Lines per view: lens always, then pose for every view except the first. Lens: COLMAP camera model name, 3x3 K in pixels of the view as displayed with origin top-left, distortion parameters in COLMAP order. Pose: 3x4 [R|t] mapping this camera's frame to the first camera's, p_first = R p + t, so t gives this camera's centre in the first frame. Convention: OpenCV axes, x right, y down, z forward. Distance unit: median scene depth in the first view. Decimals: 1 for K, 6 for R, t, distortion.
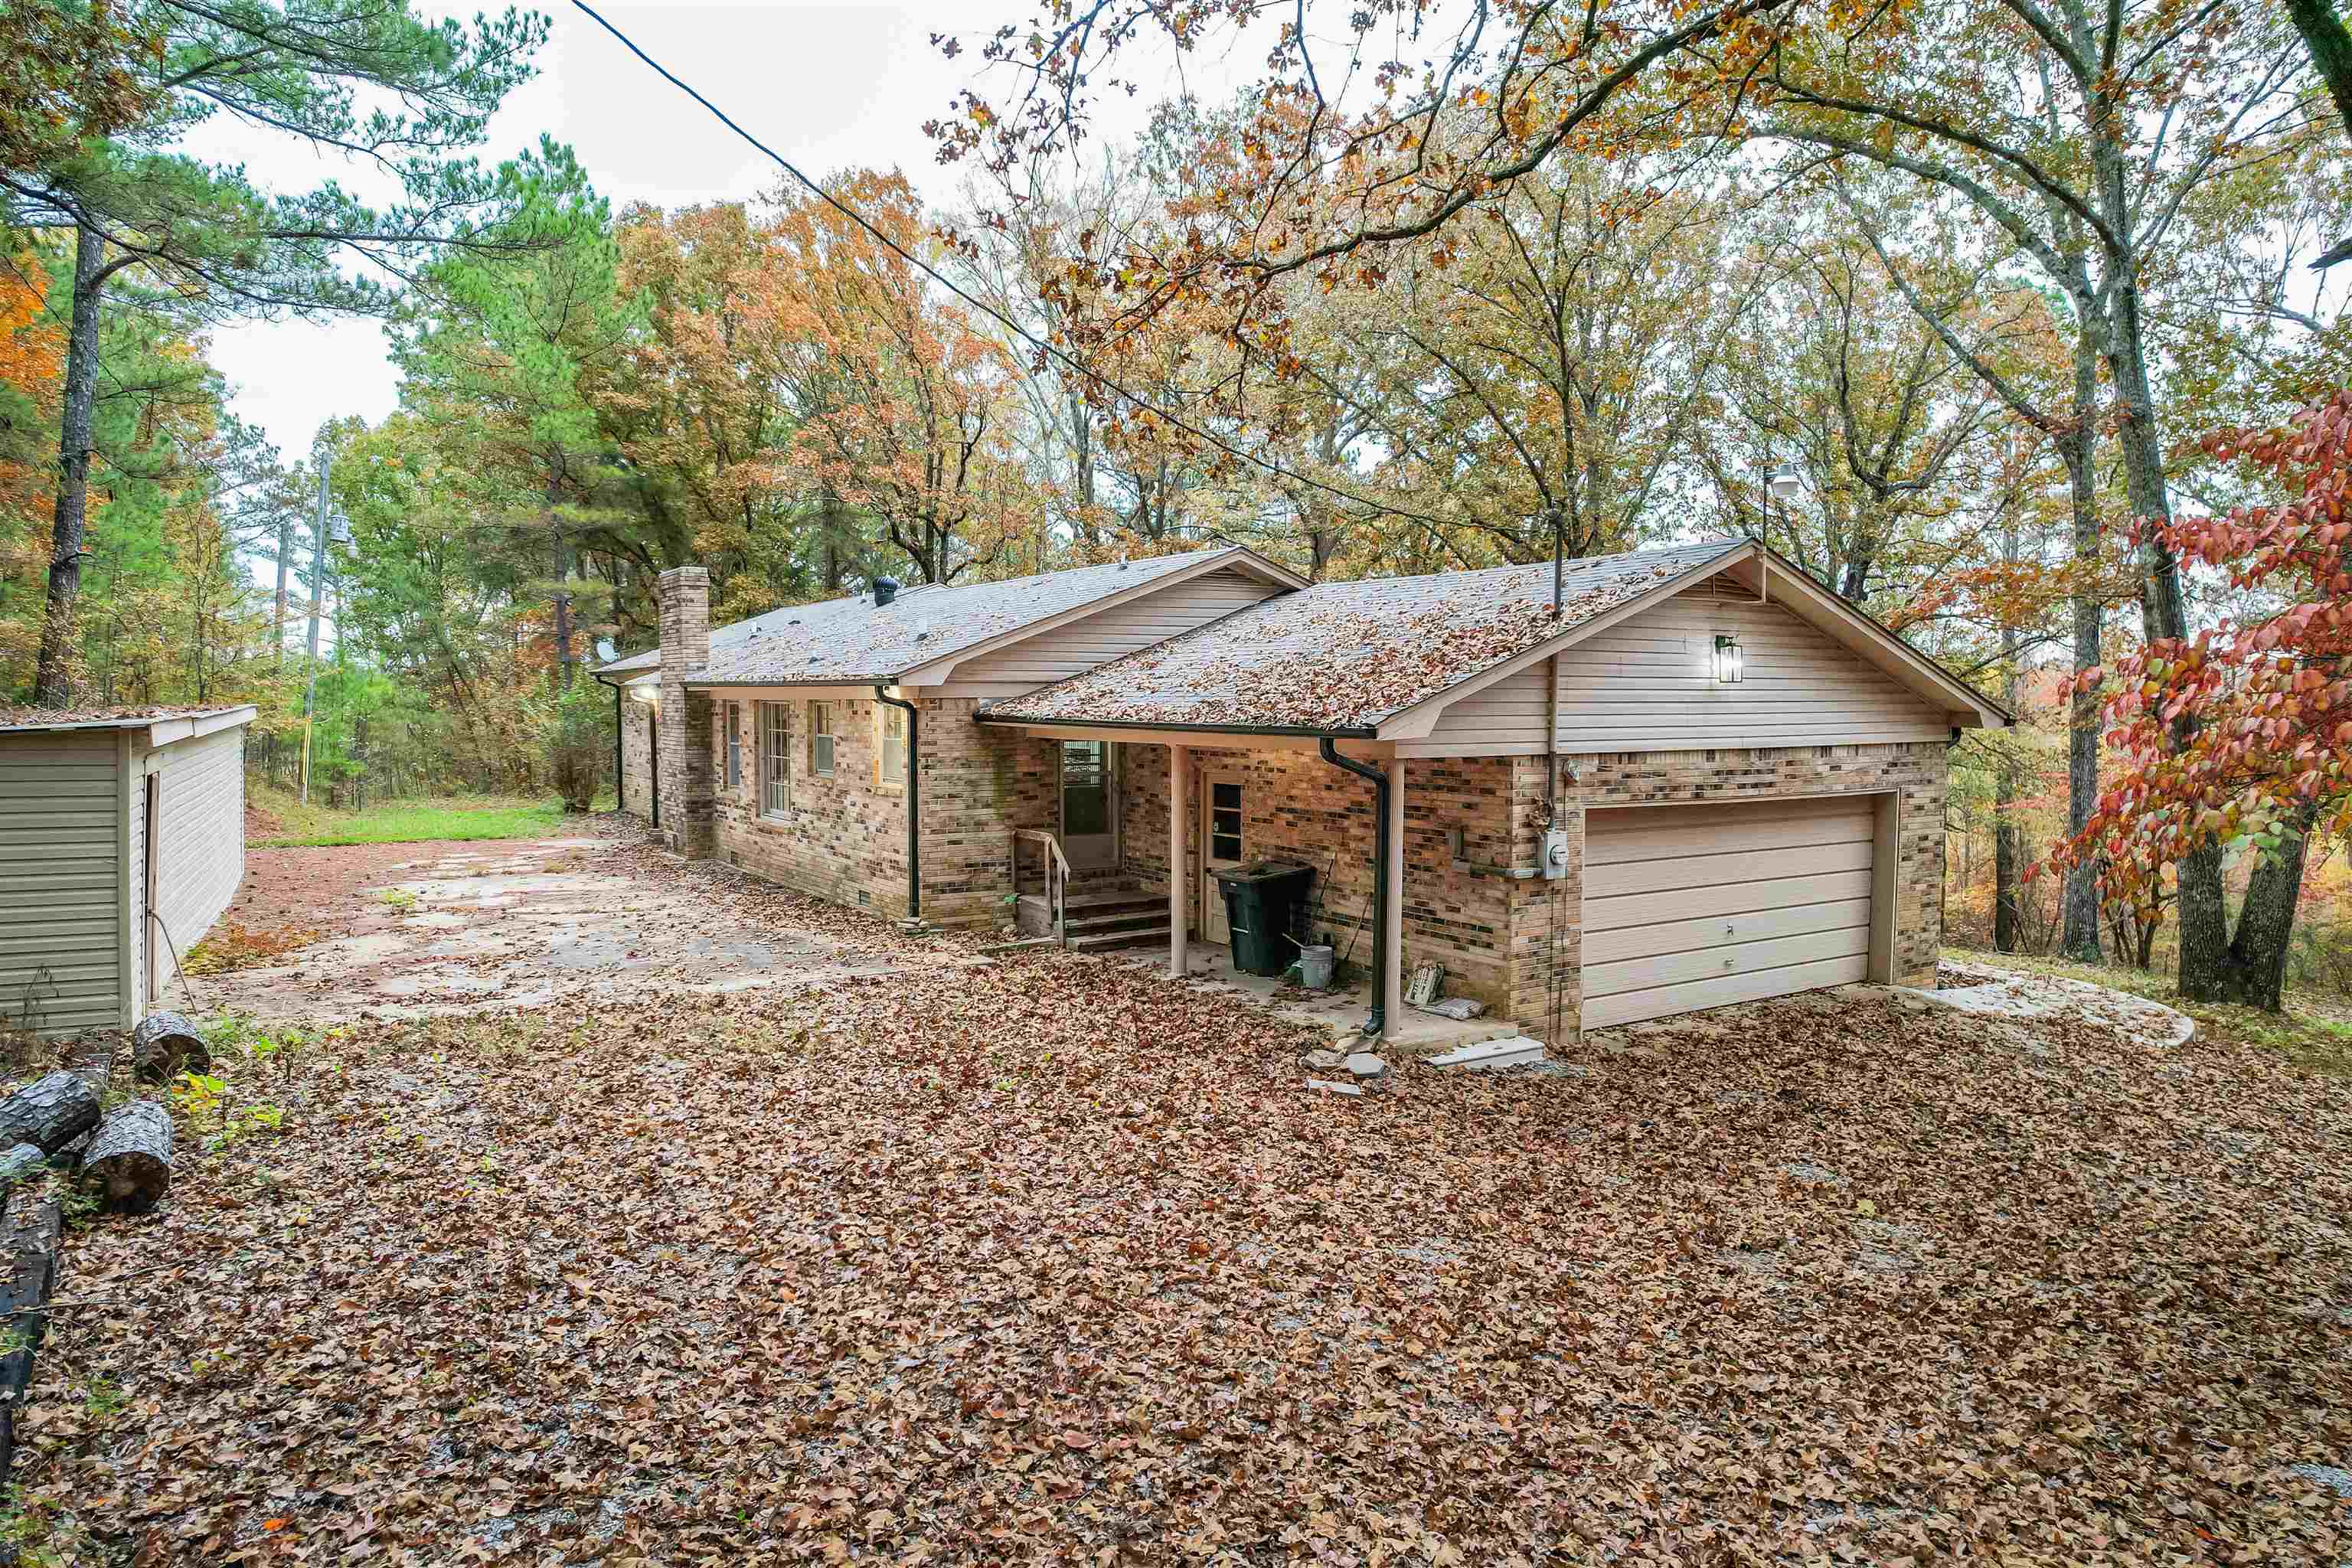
lens RADIAL K [[1493.3, 0, 1175.5], [0, 1493.3, 783.2], [0, 0, 1]] dist [-0.049150, 0.039934]
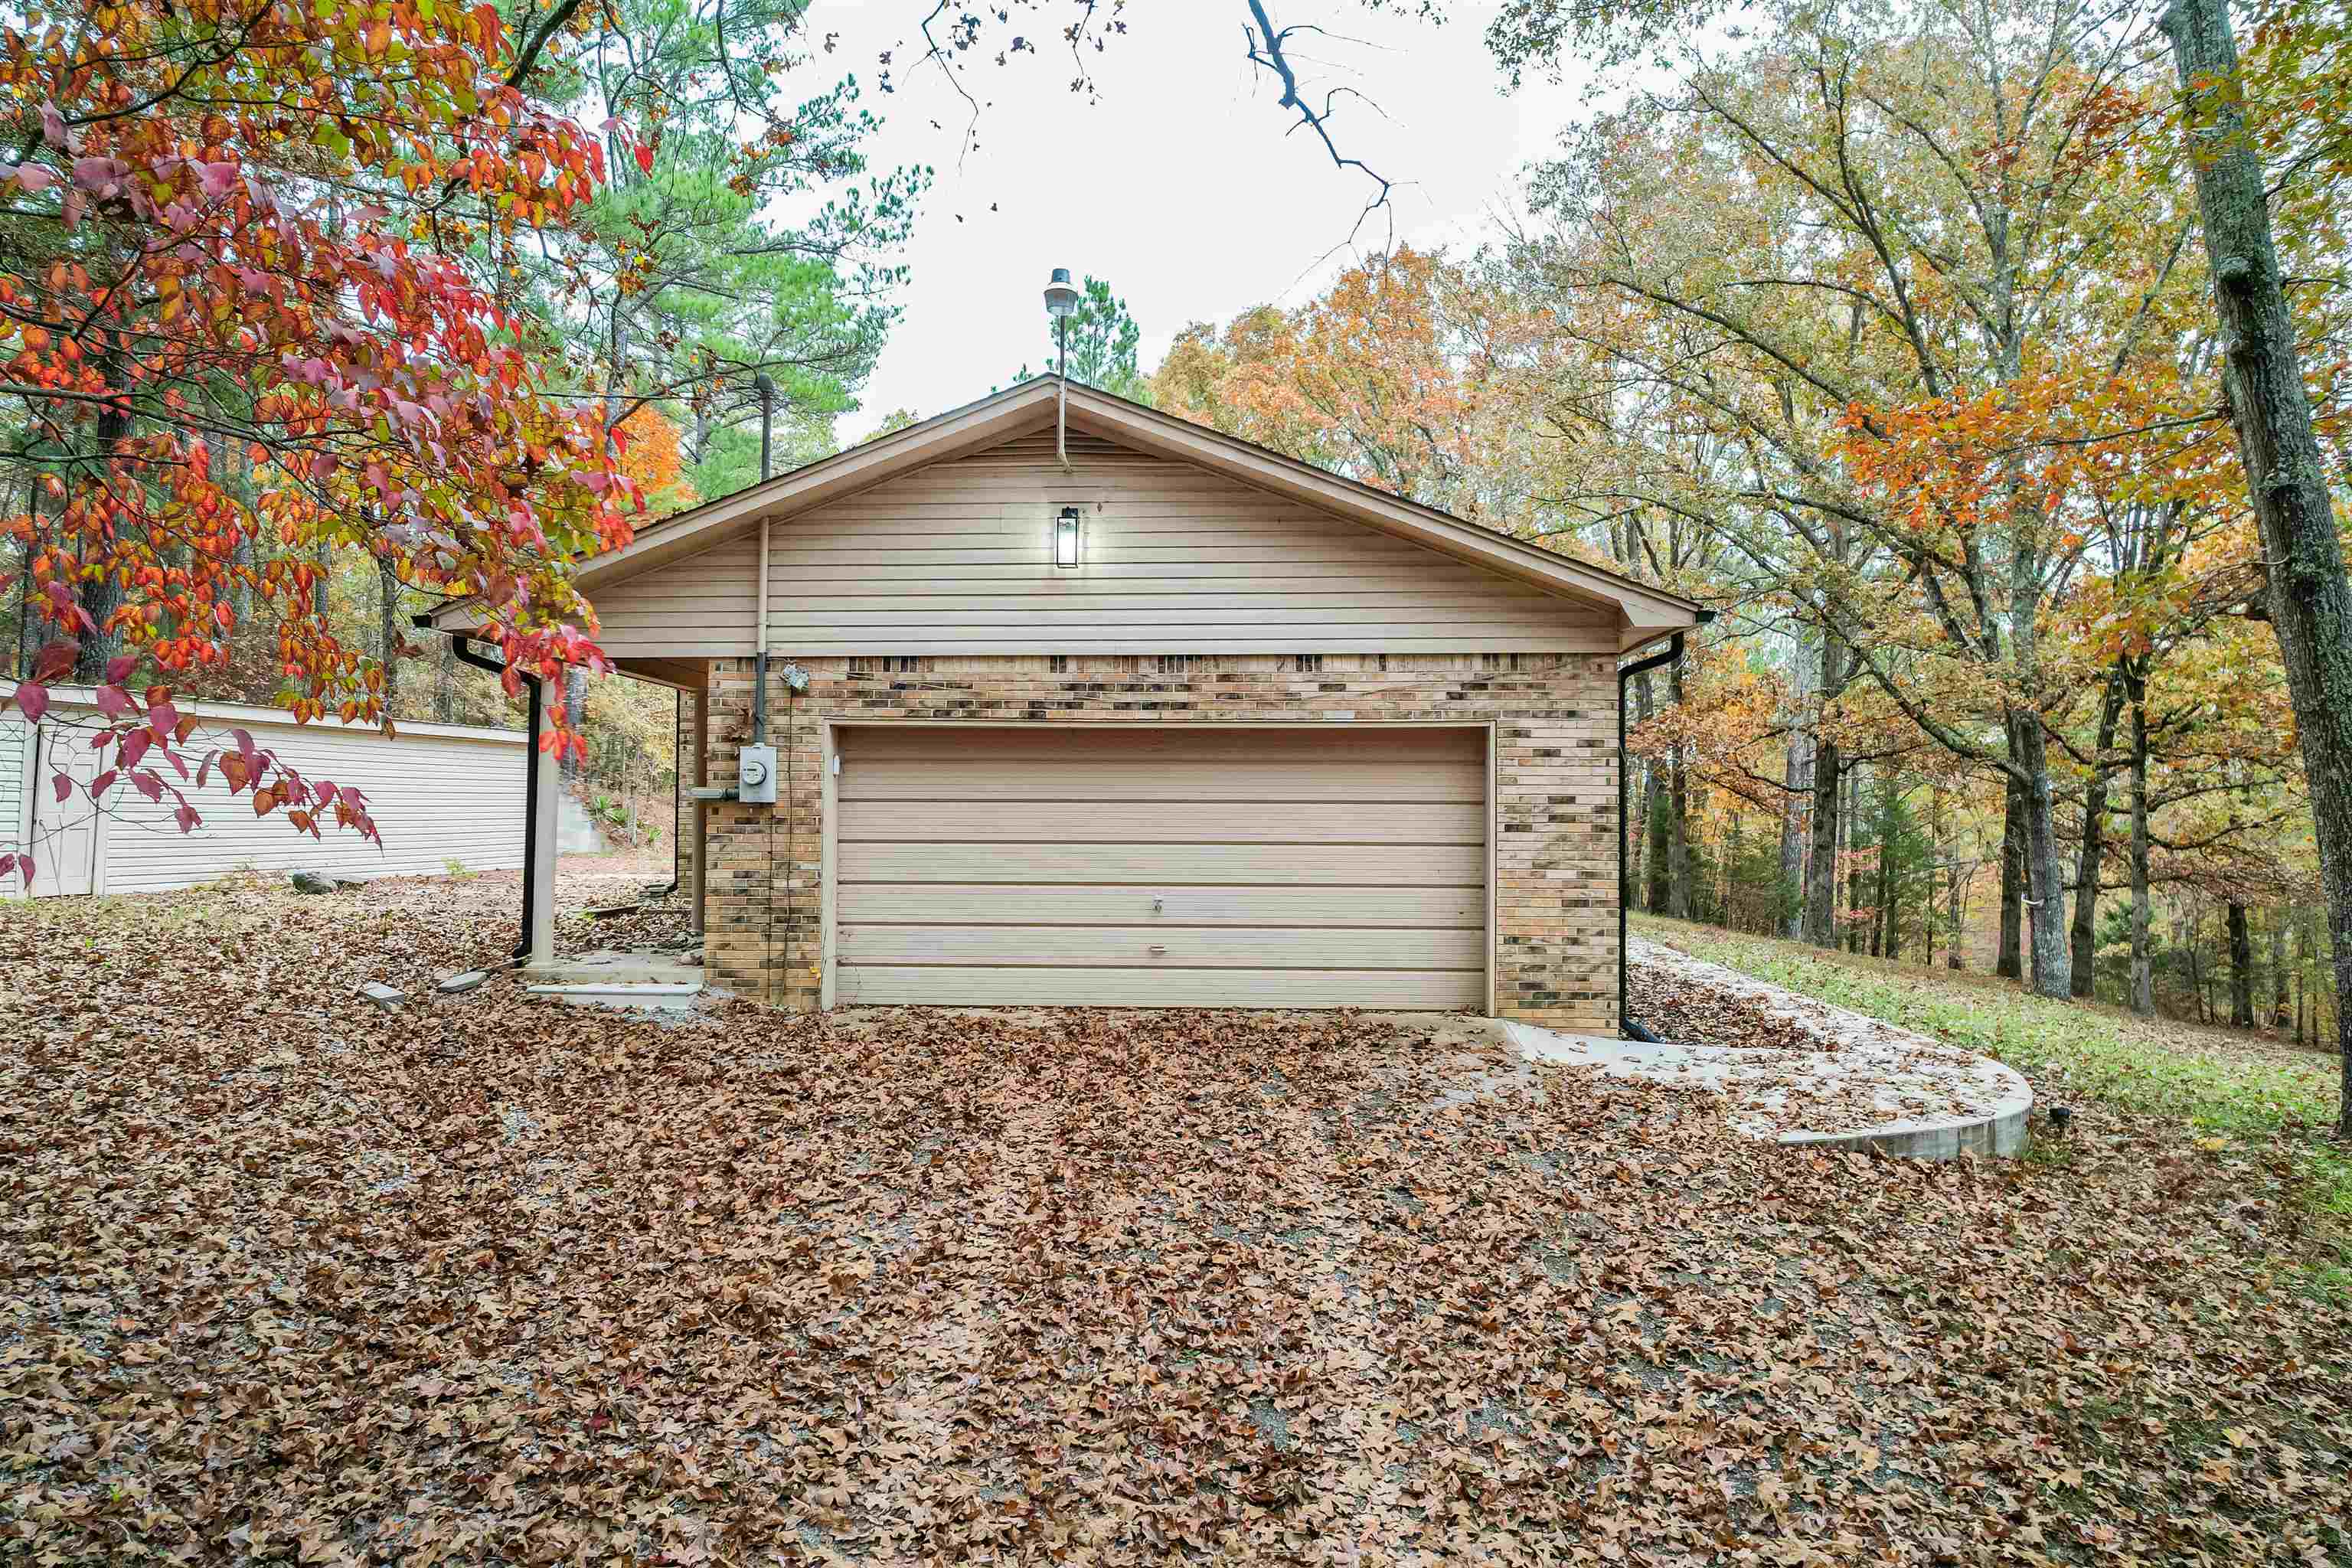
lens RADIAL K [[1493.3, 0, 1176.4], [0, 1493.3, 776.4], [0, 0, 1]] dist [-0.049150, 0.039934]
pose [[0.815089, 0.016353, -0.579105, 0.850155], [-0.034517, 0.999197, -0.020367, 0.052363], [0.578307, 0.036589, 0.814998, 0.411512]]
